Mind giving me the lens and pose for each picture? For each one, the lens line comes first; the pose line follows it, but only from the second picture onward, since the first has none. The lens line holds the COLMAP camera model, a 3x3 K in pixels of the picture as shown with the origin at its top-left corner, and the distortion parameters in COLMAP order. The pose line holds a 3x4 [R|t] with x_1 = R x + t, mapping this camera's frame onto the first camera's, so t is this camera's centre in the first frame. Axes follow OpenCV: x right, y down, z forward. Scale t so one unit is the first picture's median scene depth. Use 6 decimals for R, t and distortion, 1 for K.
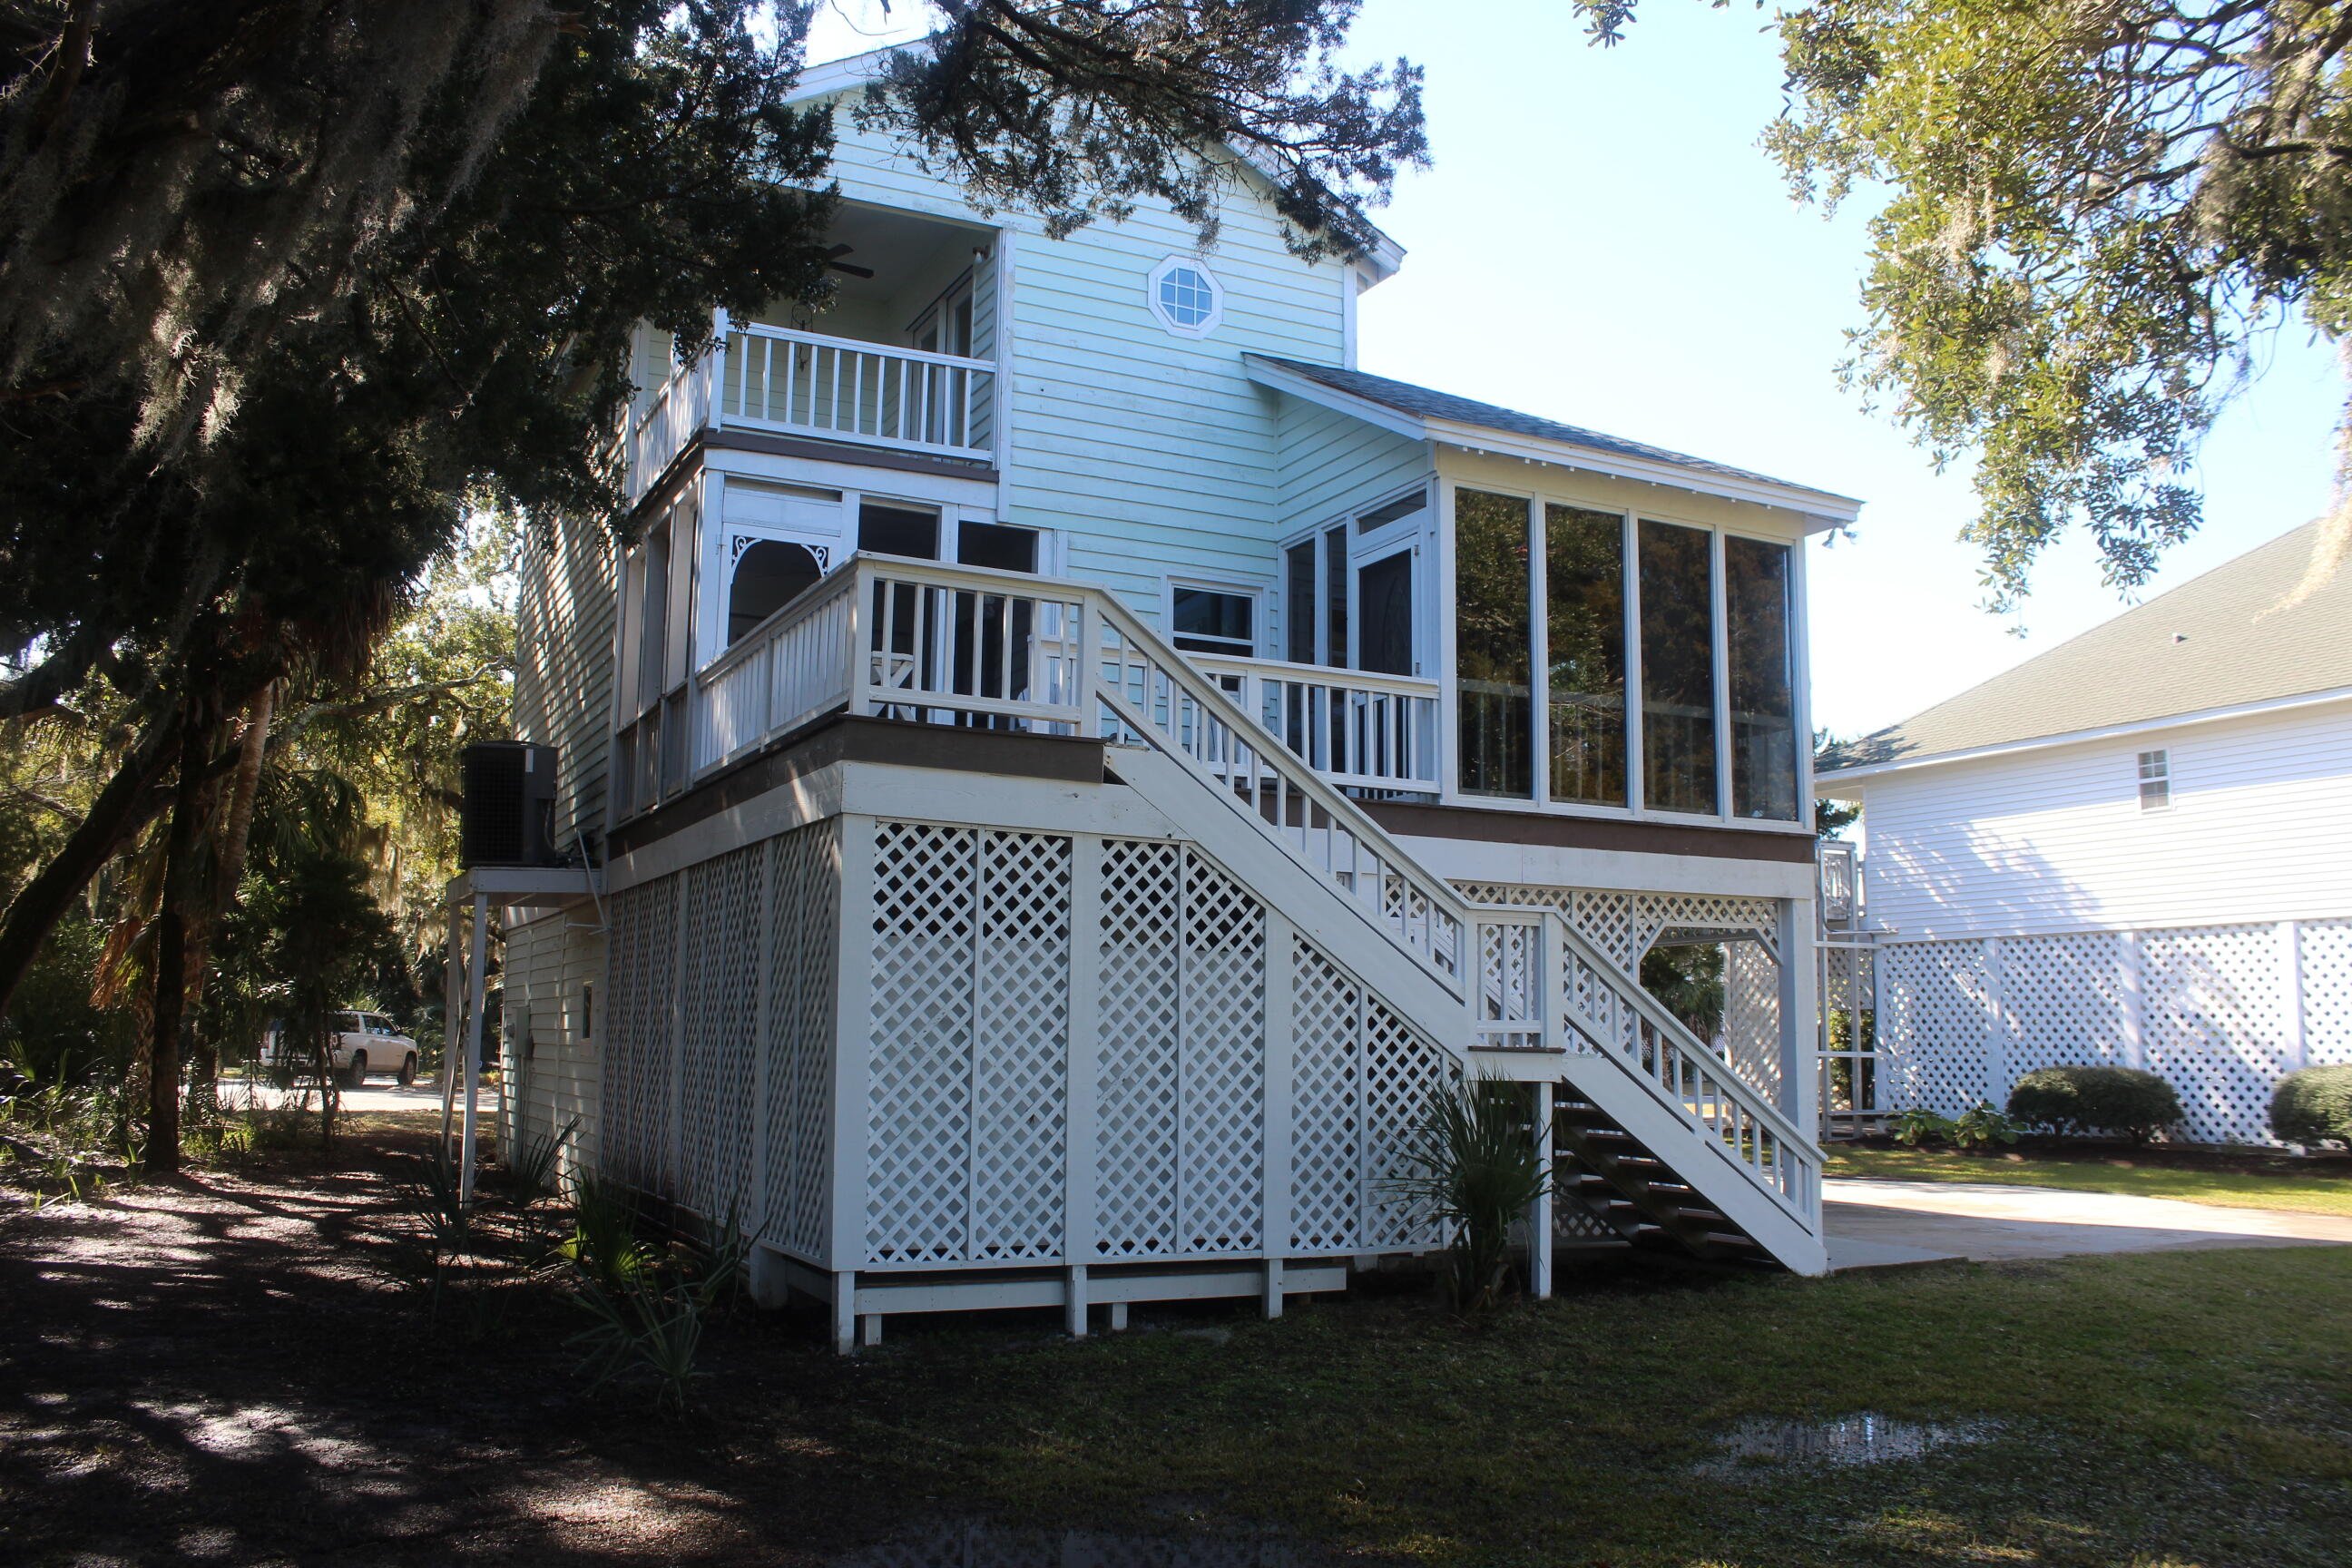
lens RADIAL K [[1905.2, 0, 1176.0], [0, 1905.2, 784.0], [0, 0, 1]] dist [-0.141620, 0.143438]
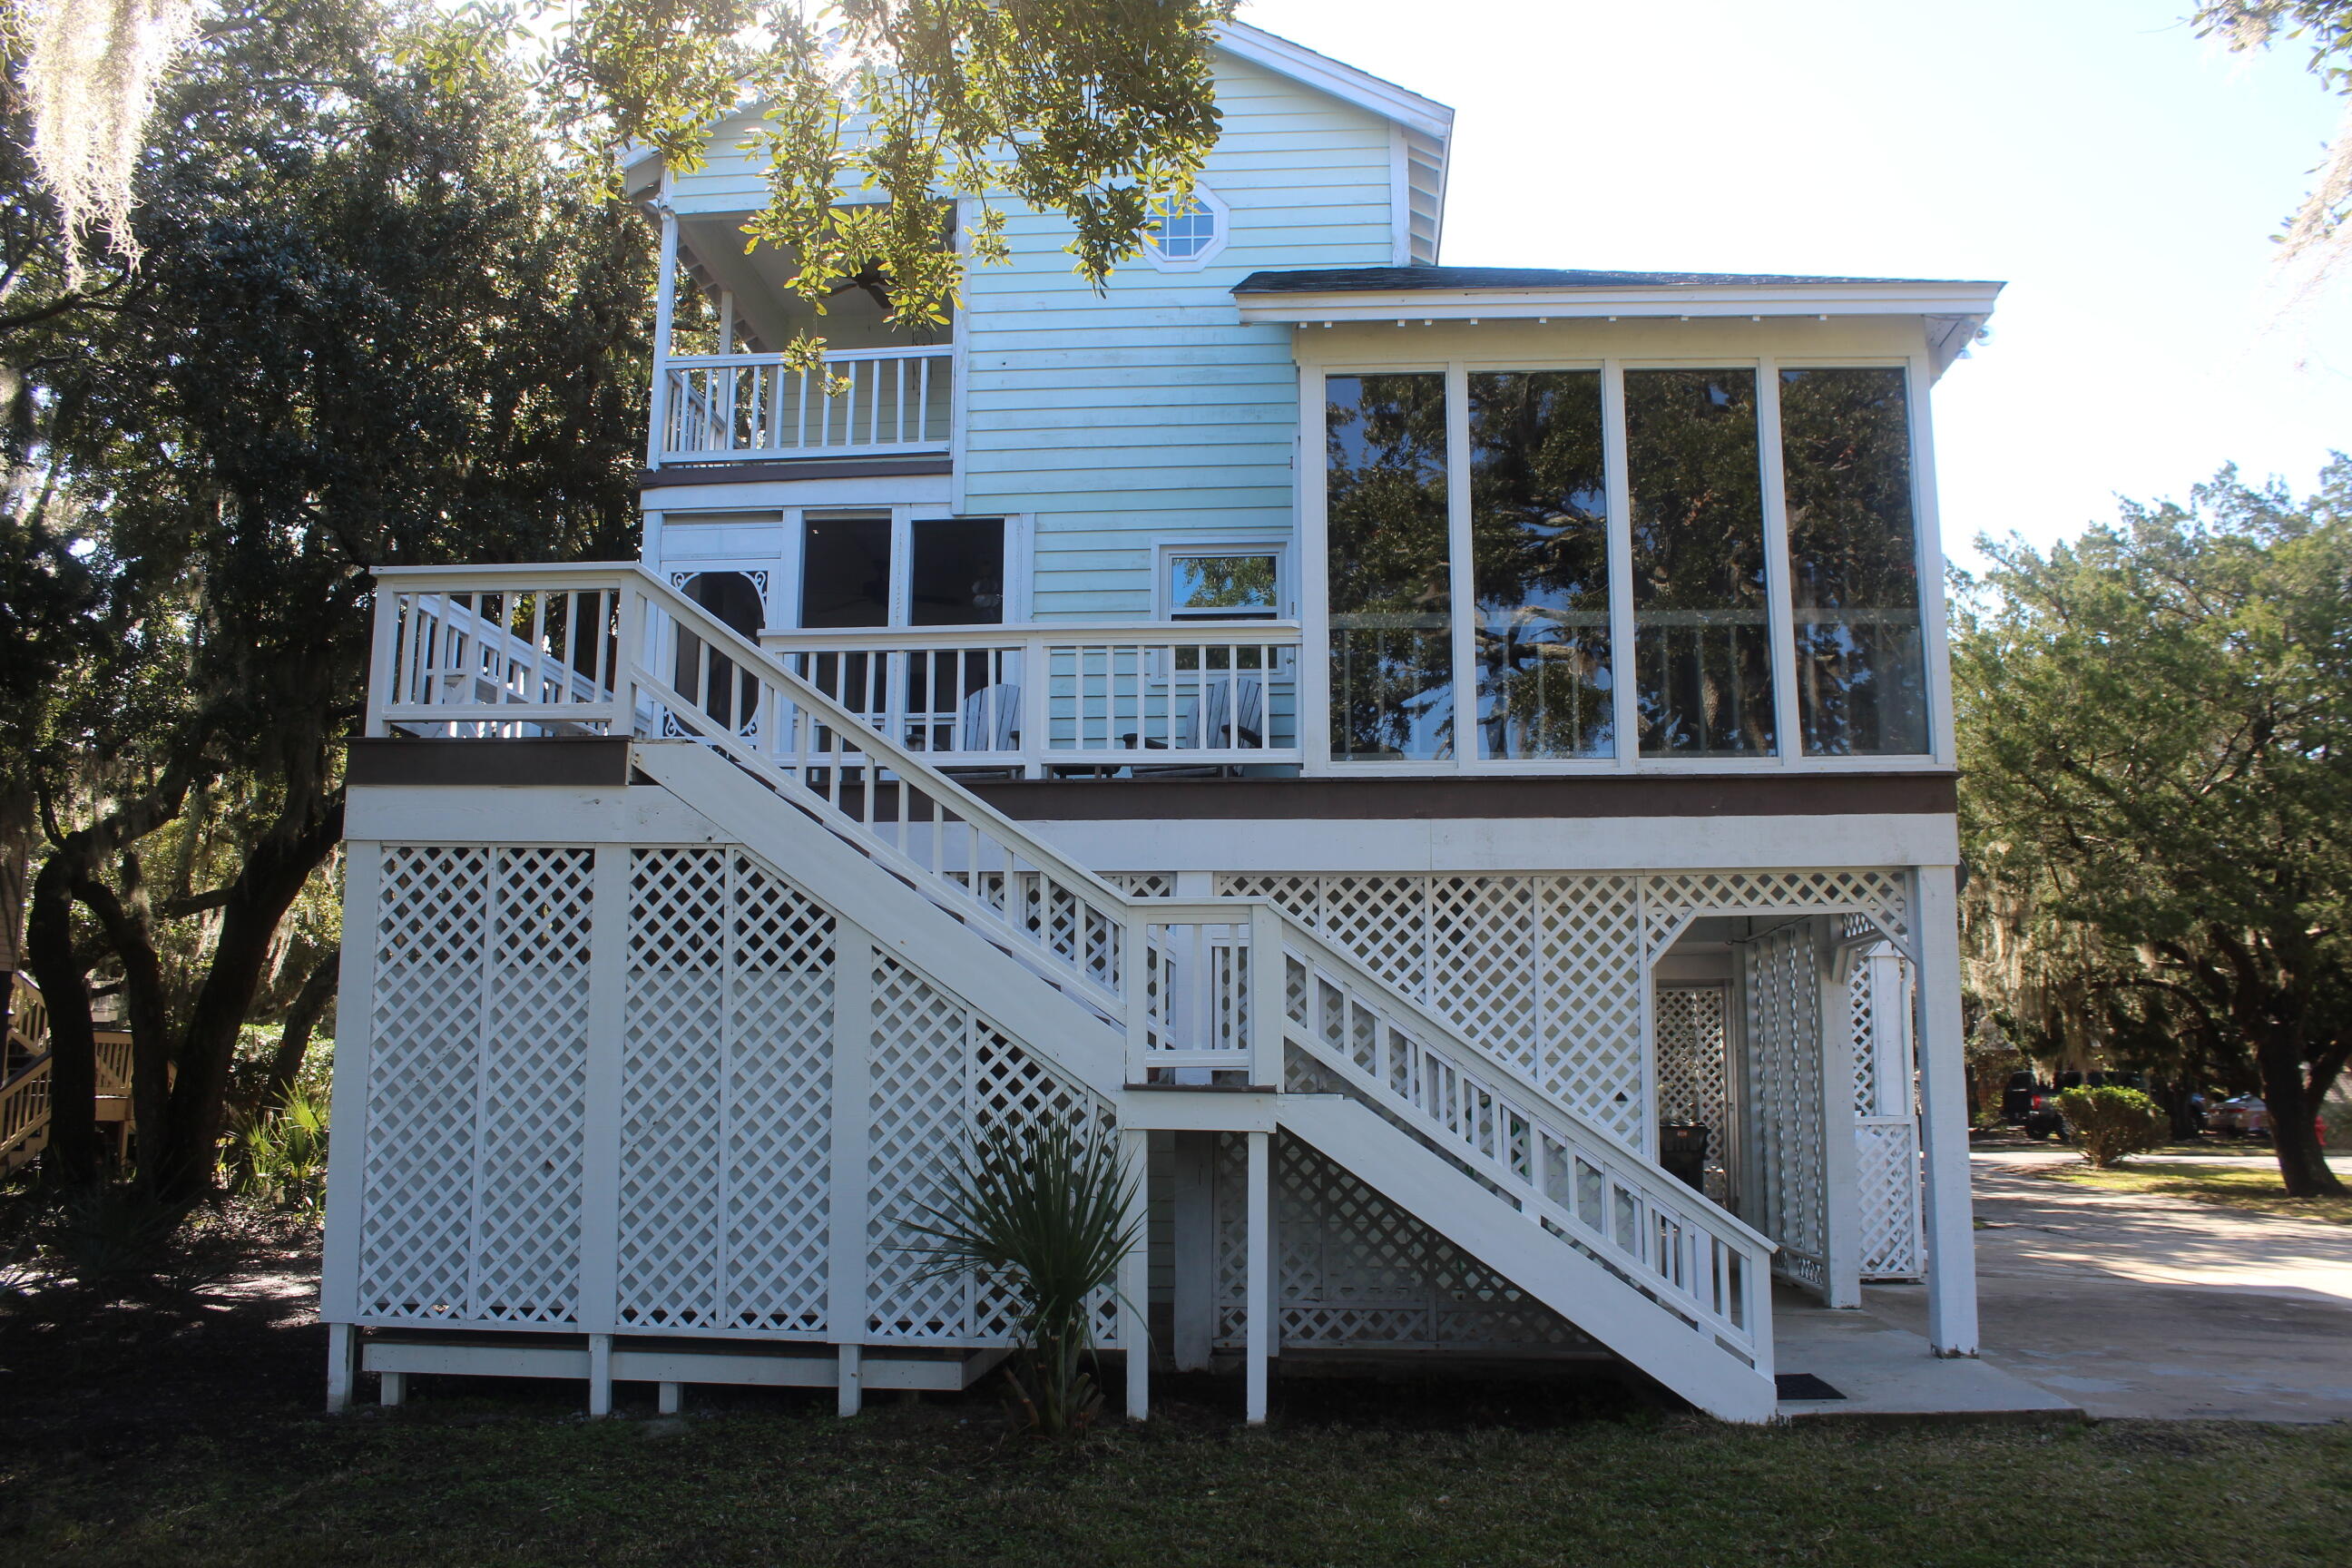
lens RADIAL K [[1905.2, 0, 1176.0], [0, 1905.2, 784.0], [0, 0, 1]] dist [-0.141620, 0.143438]
pose [[0.856015, -0.093041, -0.508509, 0.607837], [0.076581, 0.995640, -0.053254, 0.063577], [0.511246, 0.006644, 0.859409, 0.369360]]
